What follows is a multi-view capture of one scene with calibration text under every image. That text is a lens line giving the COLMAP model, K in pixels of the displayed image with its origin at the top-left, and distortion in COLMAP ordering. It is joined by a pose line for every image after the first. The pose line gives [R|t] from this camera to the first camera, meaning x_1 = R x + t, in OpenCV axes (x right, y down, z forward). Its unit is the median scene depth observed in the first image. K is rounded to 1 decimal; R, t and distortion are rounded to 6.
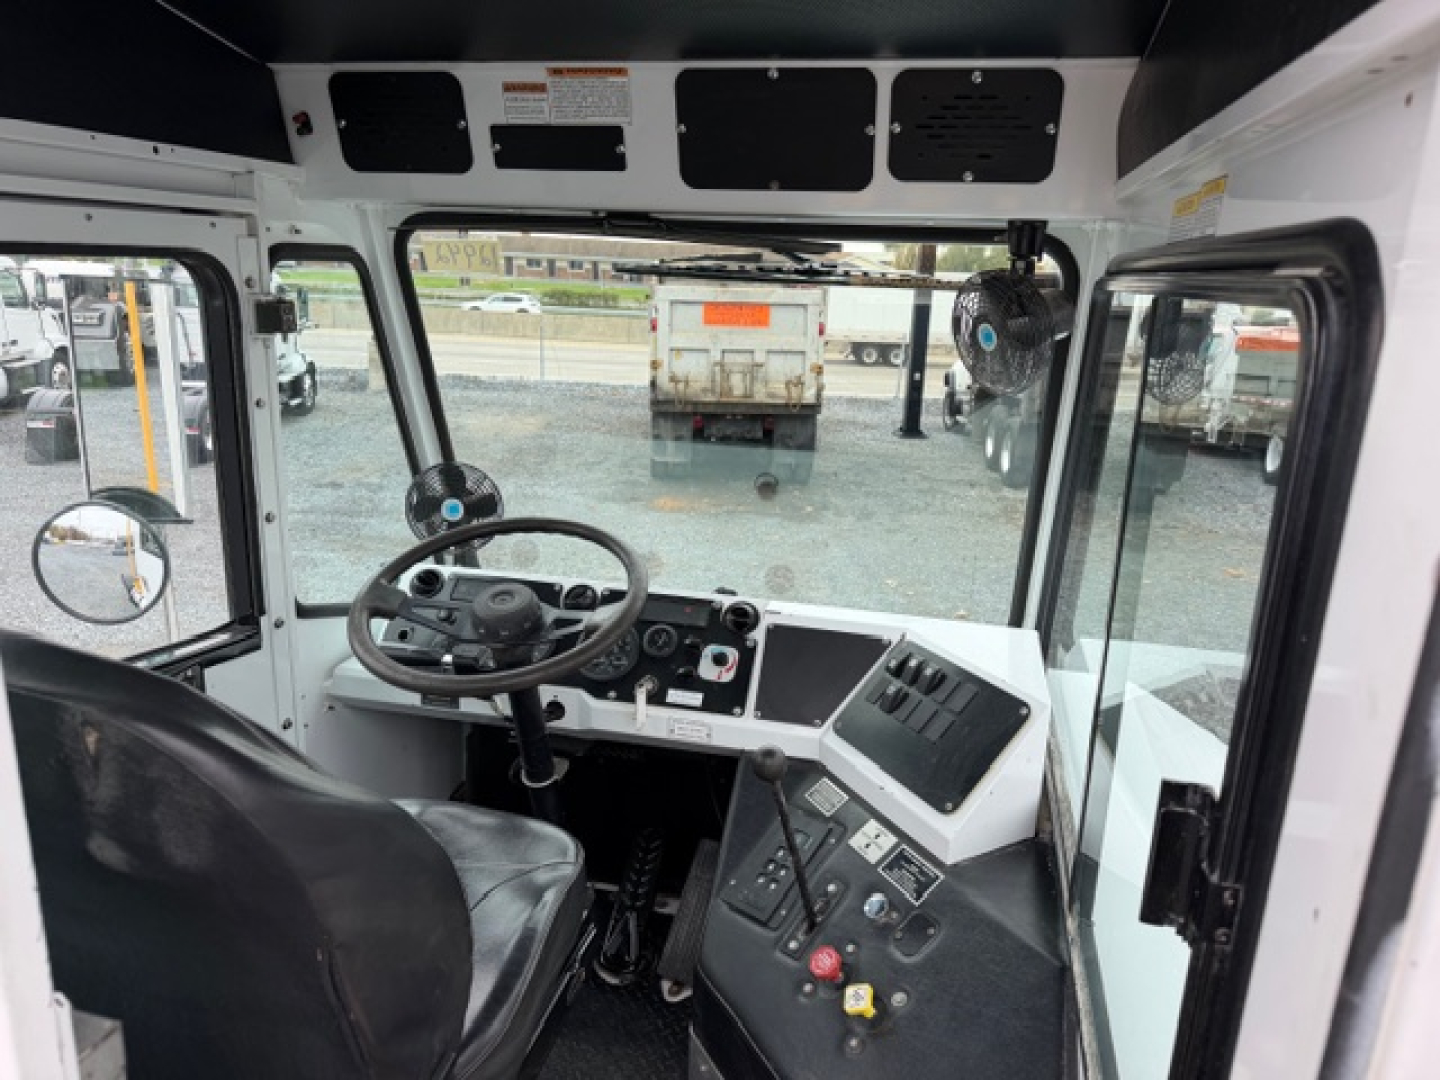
lens RADIAL K [[1008.8, 0, 712.4], [0, 1008.8, 540.0], [0, 0, 1]] dist [0.044377, -0.008077]
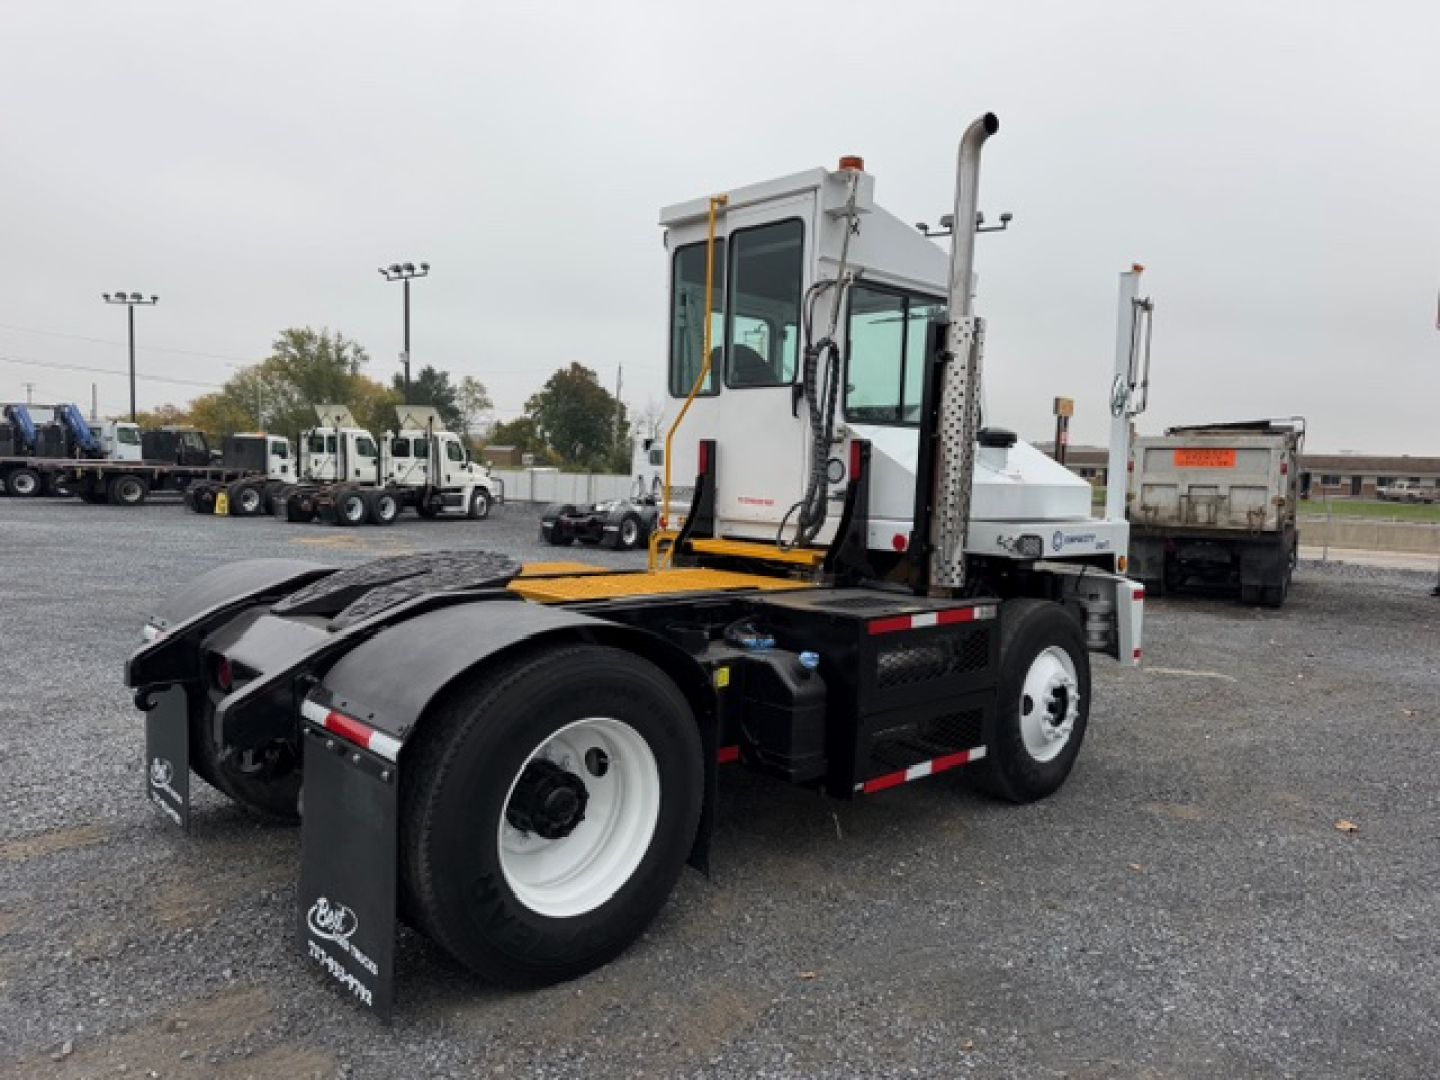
lens RADIAL K [[1008.8, 0, 707.7], [0, 1008.8, 525.3], [0, 0, 1]] dist [0.044377, -0.008077]
pose [[0.834430, 0.030963, -0.550244, 0.201978], [-0.152154, 0.972558, -0.176011, 0.163174], [0.529695, 0.230591, 0.816242, -0.299221]]
